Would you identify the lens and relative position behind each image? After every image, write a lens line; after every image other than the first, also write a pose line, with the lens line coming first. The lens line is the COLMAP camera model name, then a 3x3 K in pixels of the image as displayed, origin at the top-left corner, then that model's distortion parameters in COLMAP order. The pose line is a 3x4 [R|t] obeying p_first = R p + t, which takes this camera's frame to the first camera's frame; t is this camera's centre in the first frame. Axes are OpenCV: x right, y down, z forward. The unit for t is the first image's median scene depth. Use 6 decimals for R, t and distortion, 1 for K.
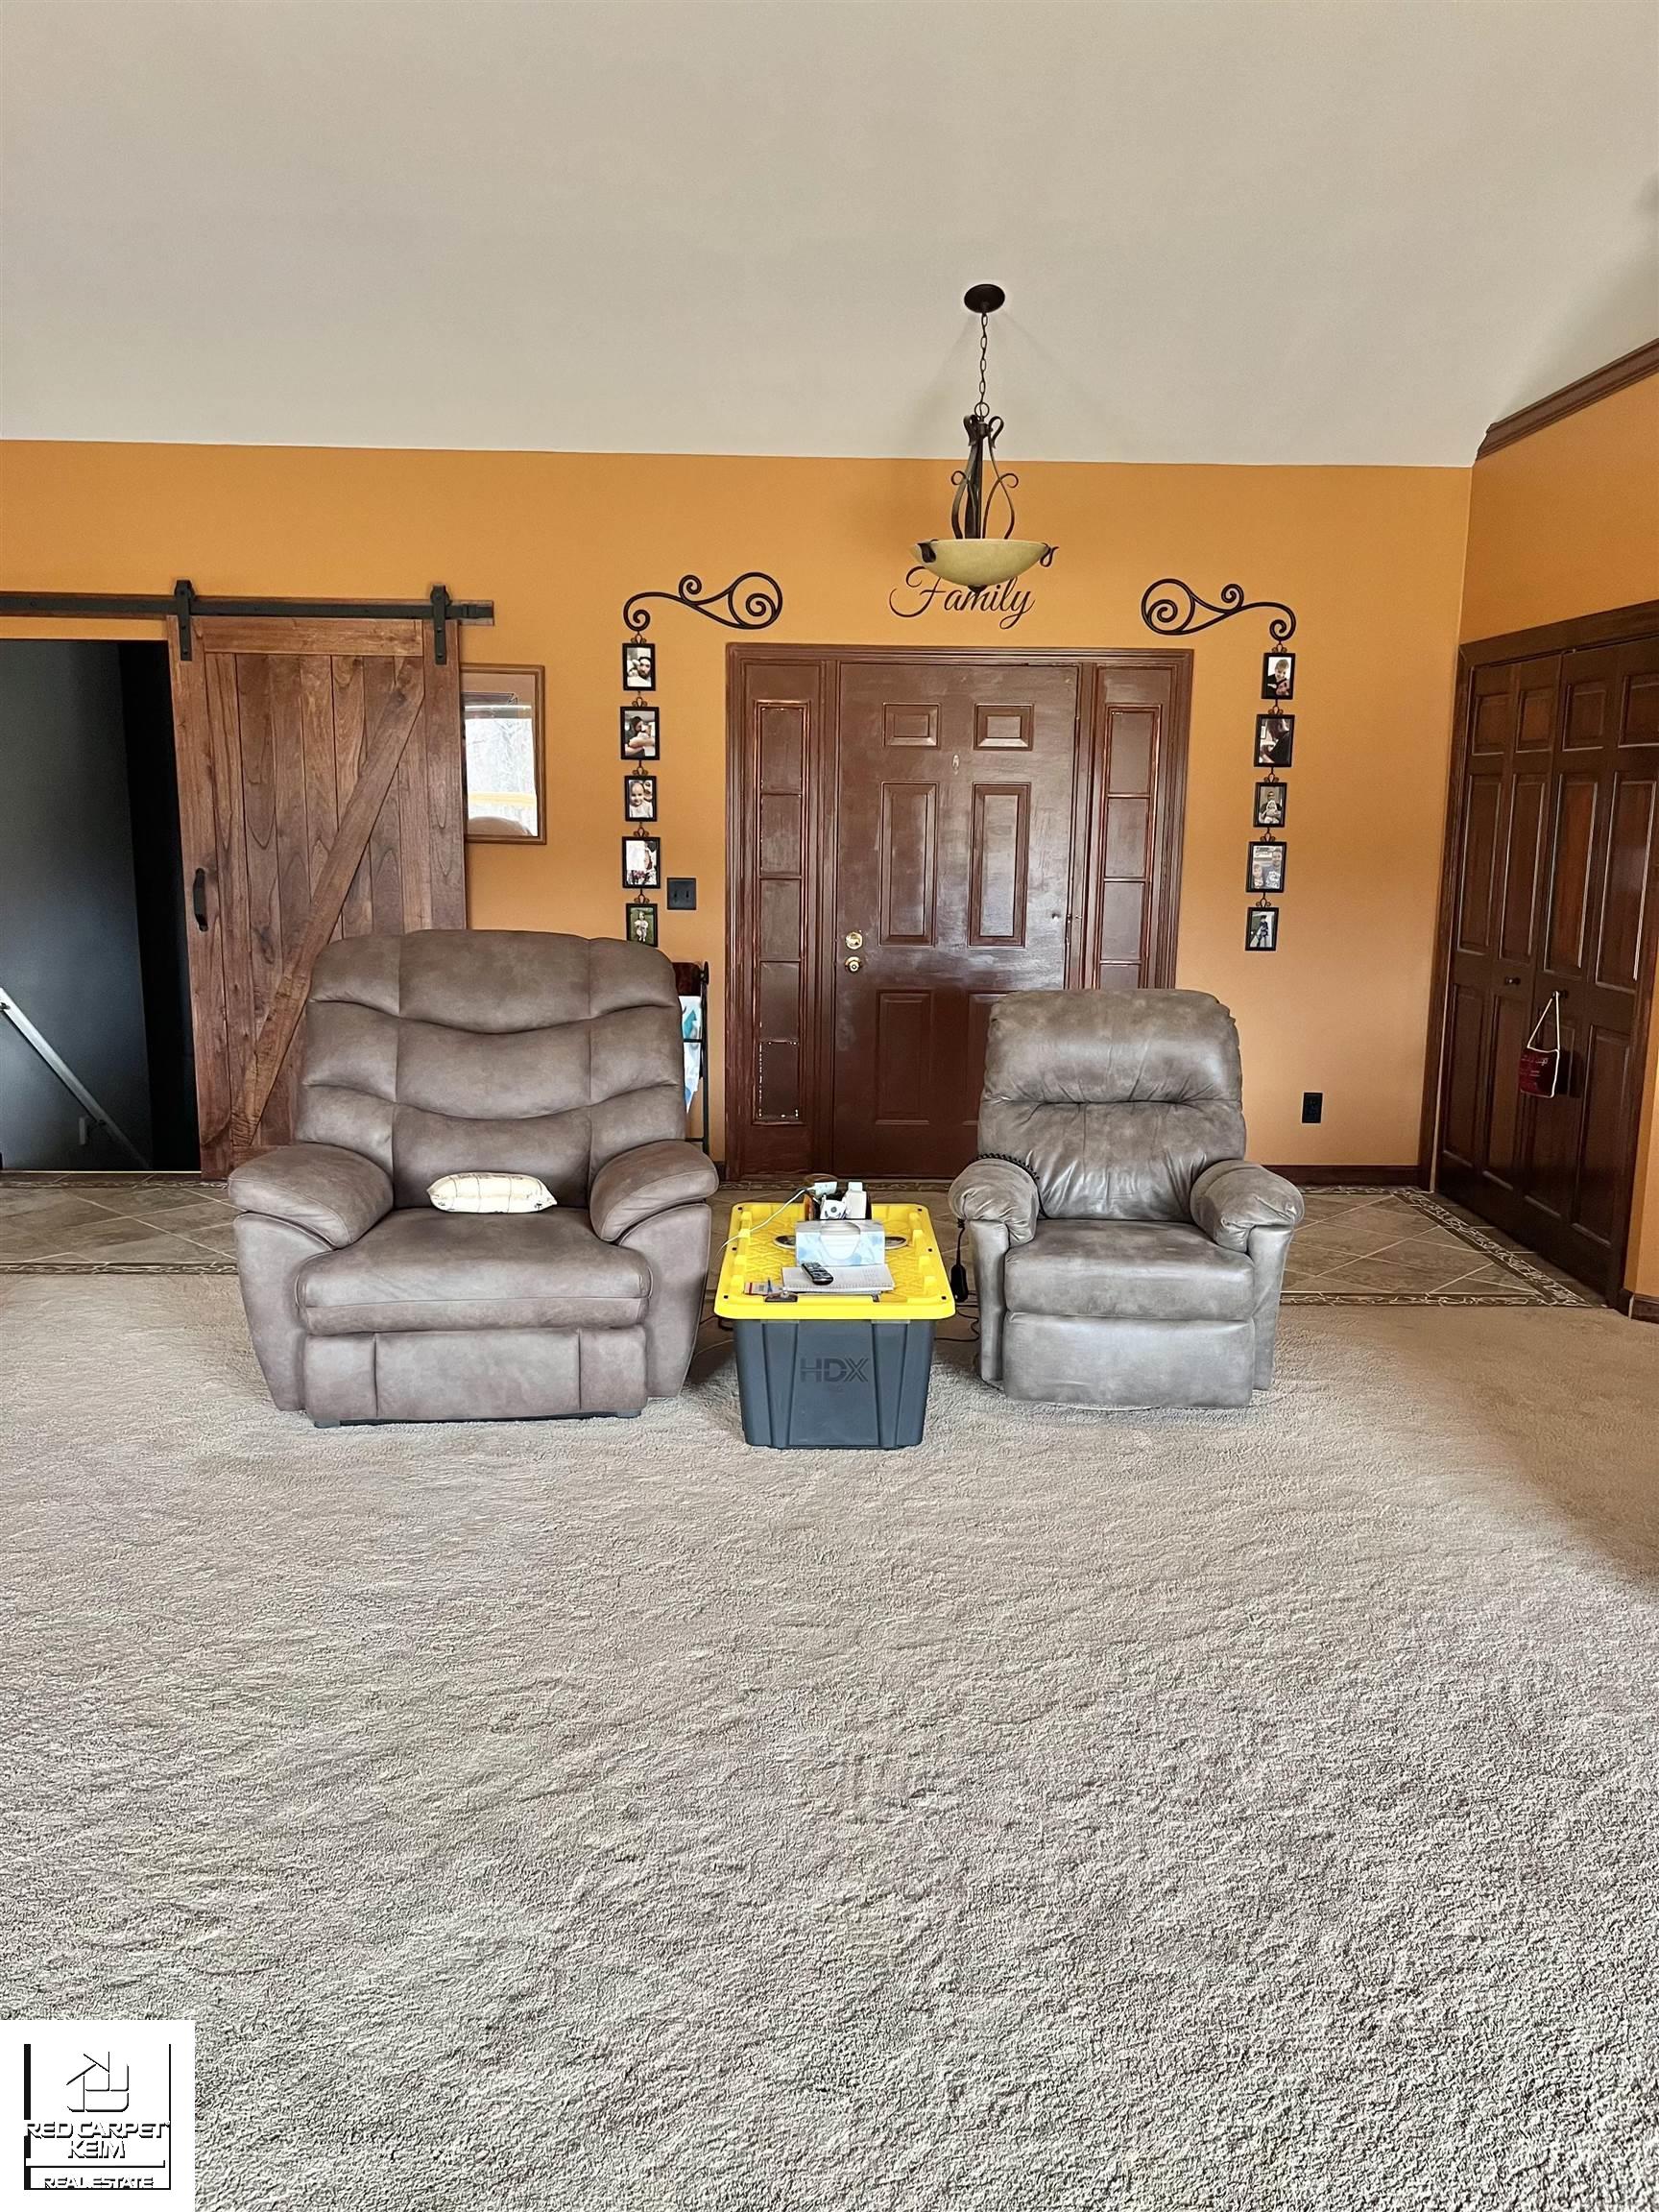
lens RADIAL K [[1679.1, 0, 837.0], [0, 1679.1, 1102.9], [0, 0, 1]] dist [0.042823, -0.017031]
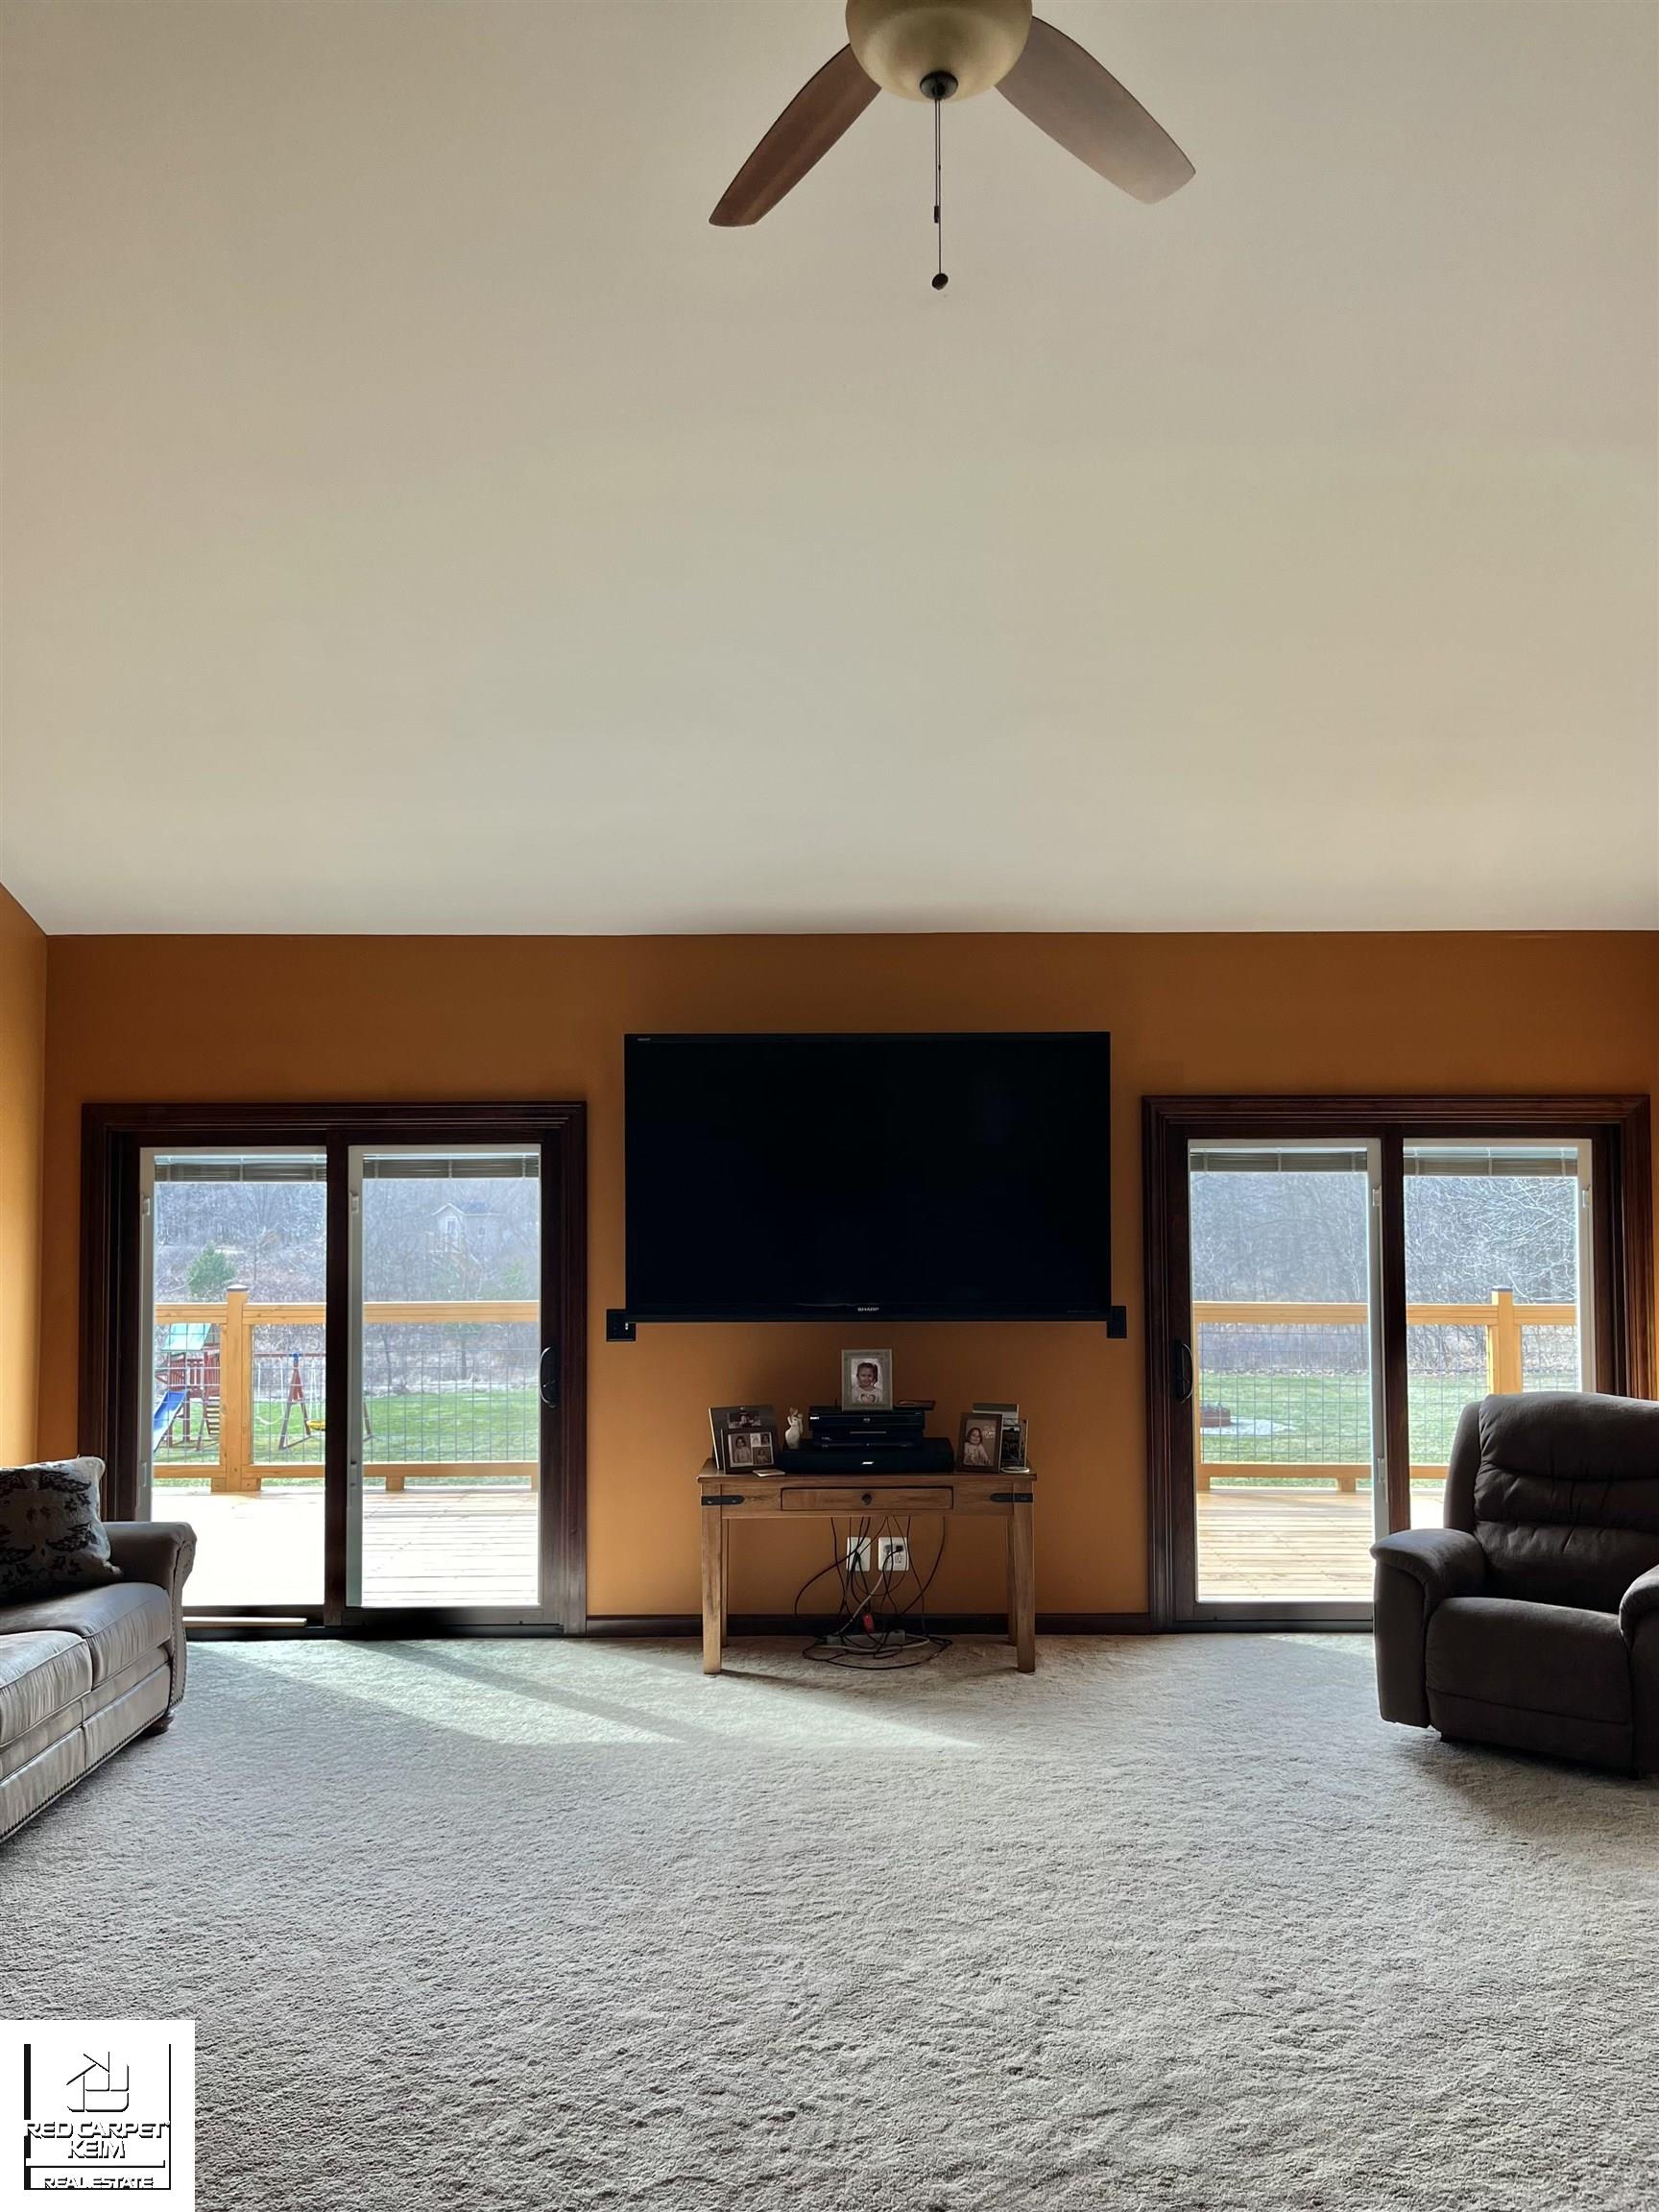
lens RADIAL K [[1679.1, 0, 841.5], [0, 1679.1, 1105.7], [0, 0, 1]] dist [0.042823, -0.017031]
pose [[-0.999410, -0.002600, 0.034248, -0.028263], [0.002251, 0.990029, 0.140842, -0.460314], [-0.034273, 0.140836, -0.989439, 2.051070]]
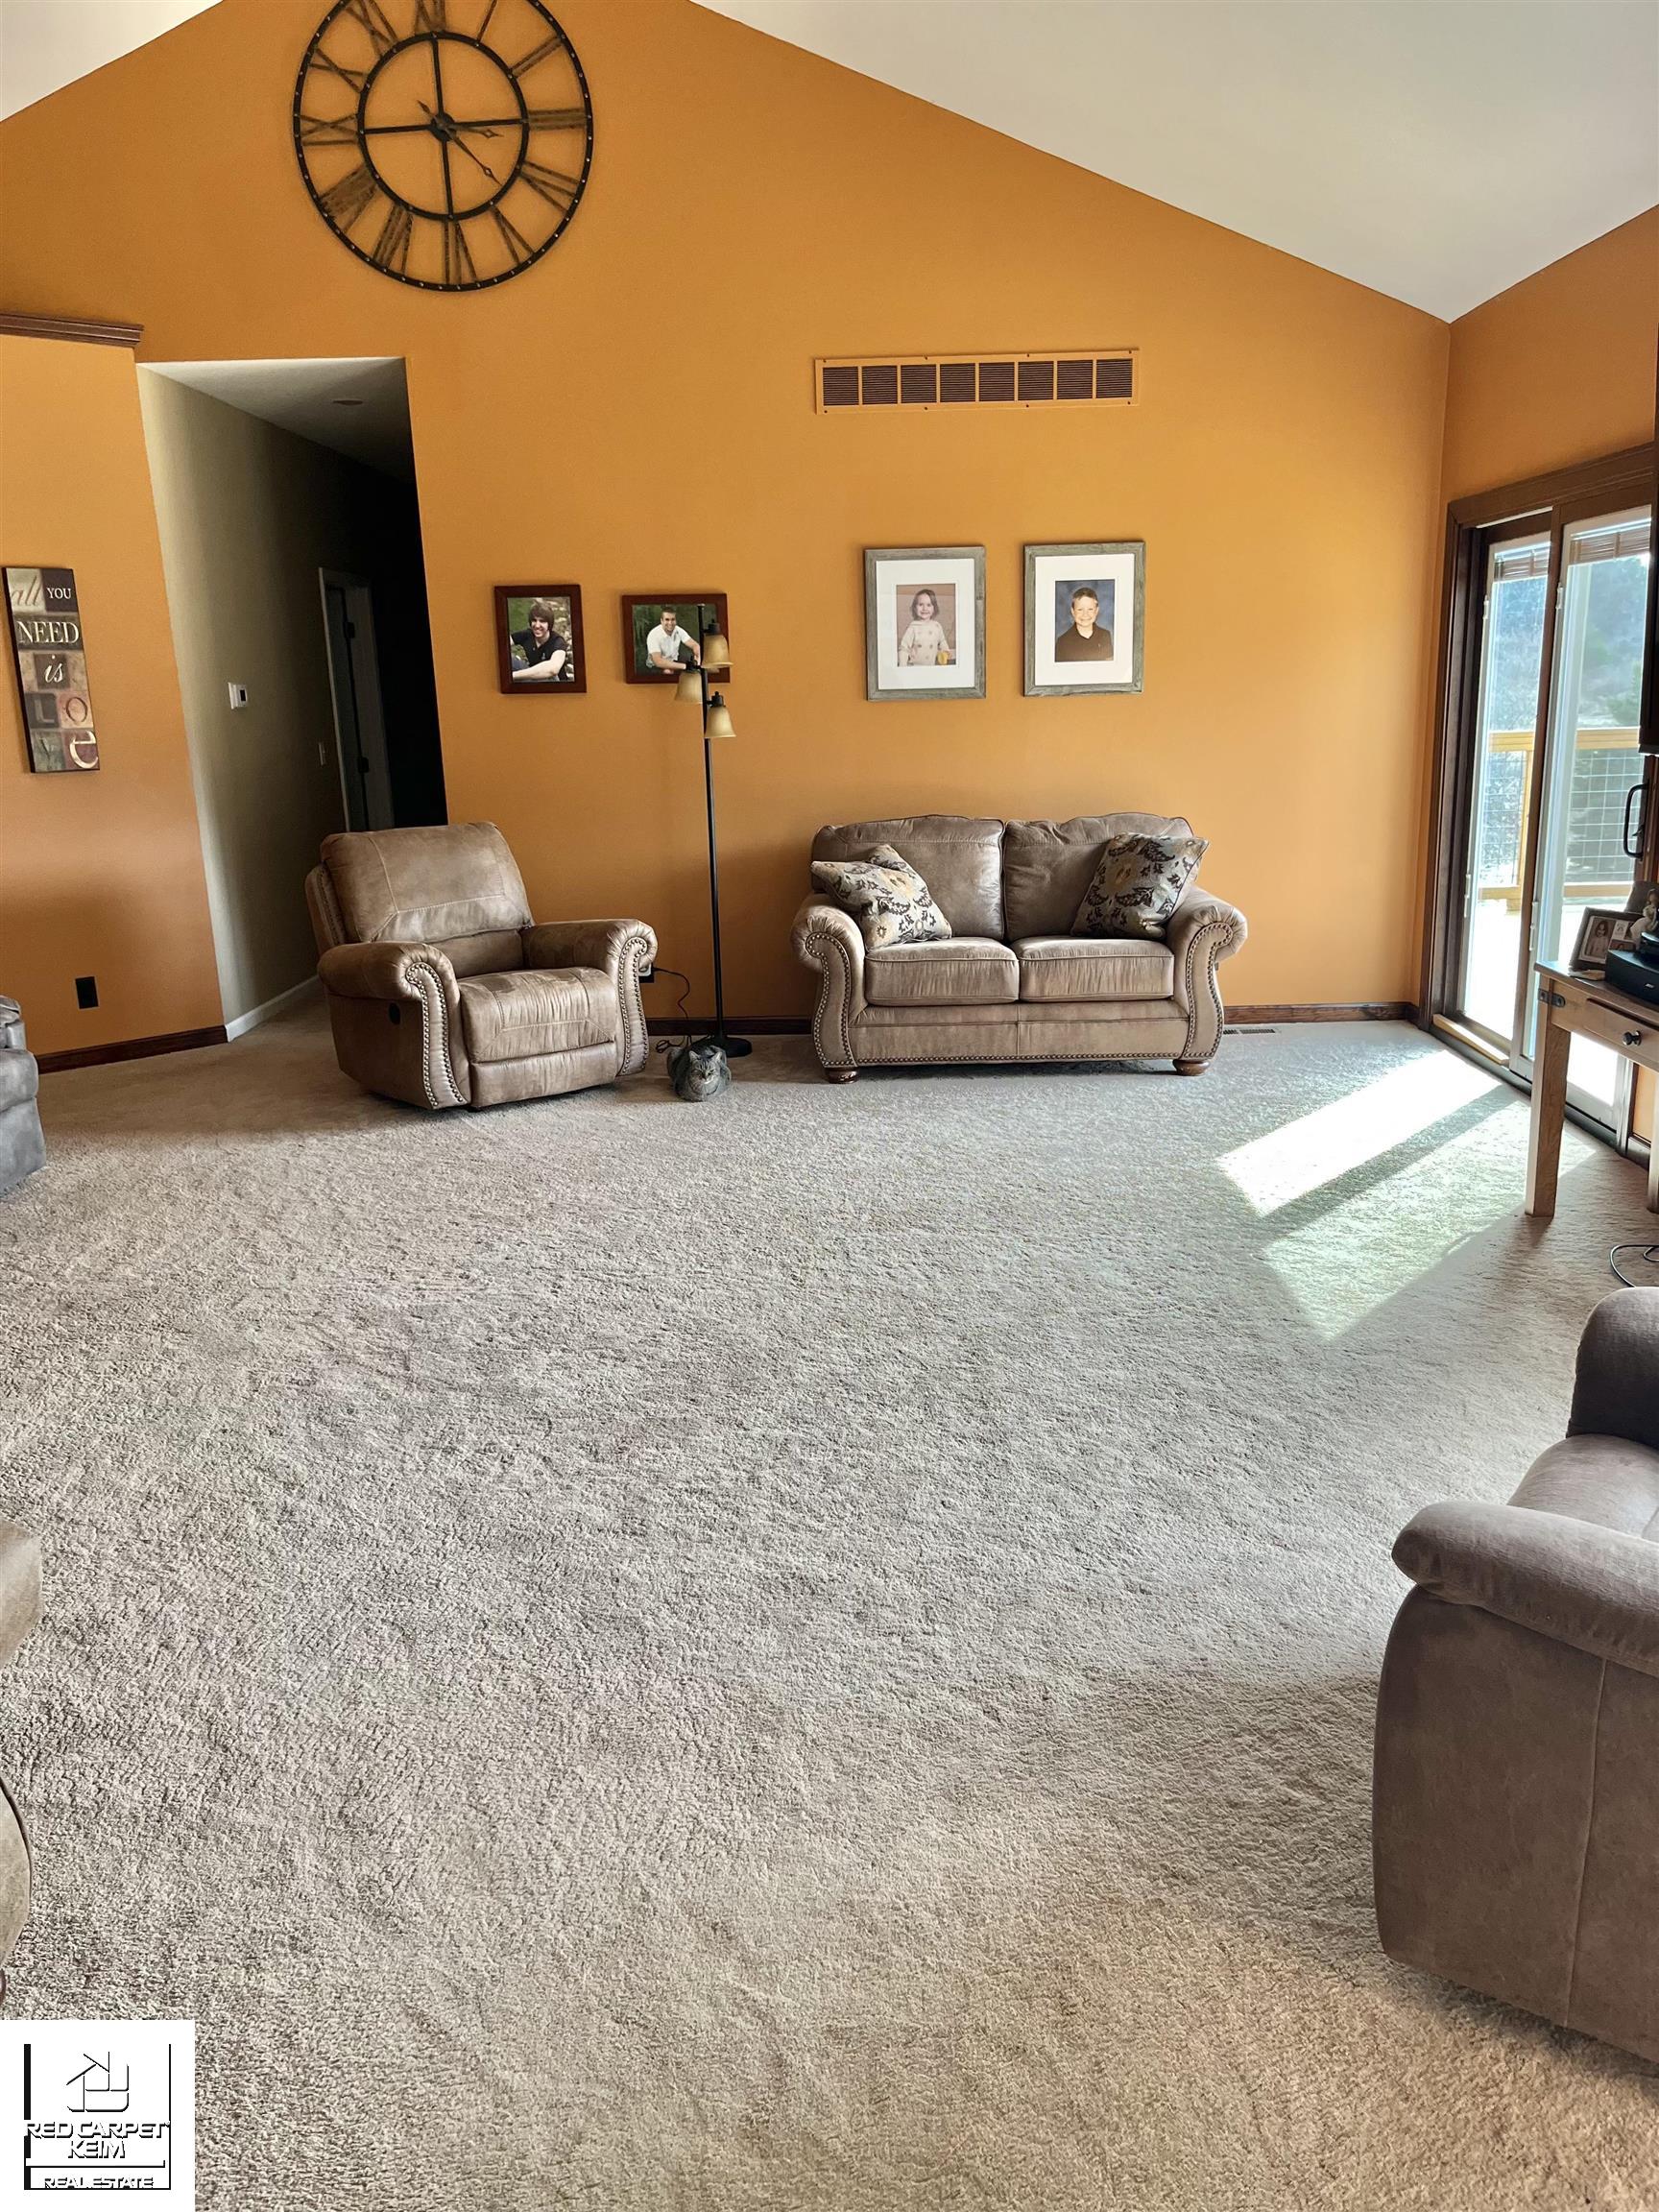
lens RADIAL K [[1679.1, 0, 848.9], [0, 1679.1, 1103.1], [0, 0, 1]] dist [0.042823, -0.017031]
pose [[0.033212, -0.253844, 0.966675, -1.454999], [0.207806, 0.947825, 0.241754, -0.068992], [-0.977606, 0.192852, 0.084229, 0.454816]]
